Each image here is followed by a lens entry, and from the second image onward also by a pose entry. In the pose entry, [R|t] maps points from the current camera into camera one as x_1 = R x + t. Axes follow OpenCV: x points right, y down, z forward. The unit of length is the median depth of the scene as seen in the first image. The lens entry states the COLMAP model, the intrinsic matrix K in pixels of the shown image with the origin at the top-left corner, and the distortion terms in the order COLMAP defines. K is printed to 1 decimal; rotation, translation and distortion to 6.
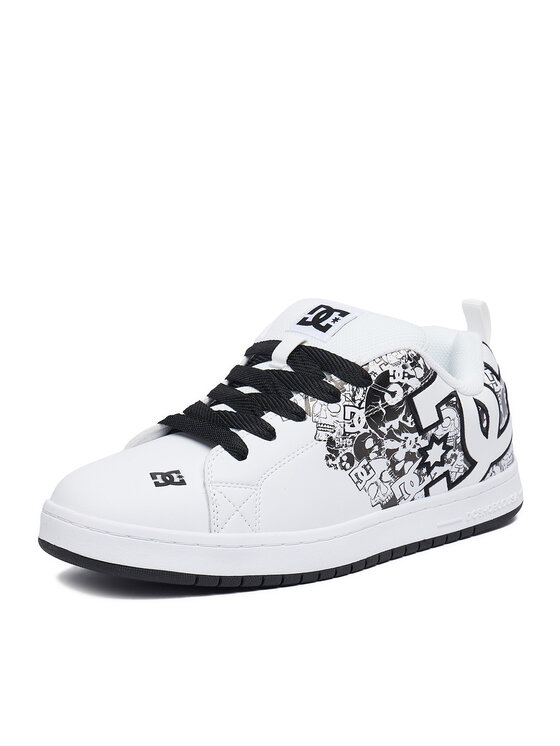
lens RADIAL K [[1902.3, 0, 280.0], [0, 1902.3, 373.0], [0, 0, 1]] dist [0.004944, -0.023549]
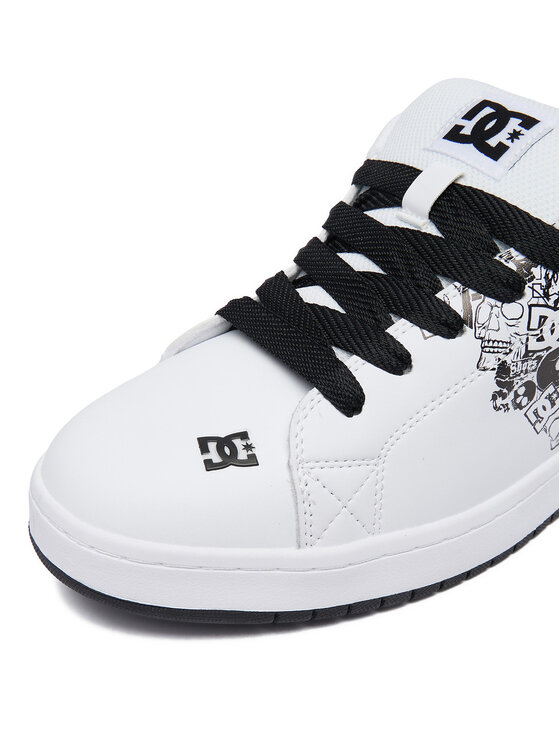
lens RADIAL K [[1024.4, 0, 240.5], [0, 1024.4, 496.1], [0, 0, 1]] dist [-0.004931, -0.021649]
pose [[0.996785, 0.019703, -0.077663, -0.028748], [0.015493, 0.903603, 0.428091, -0.064991], [0.078611, -0.427918, 0.900392, 0.679604]]
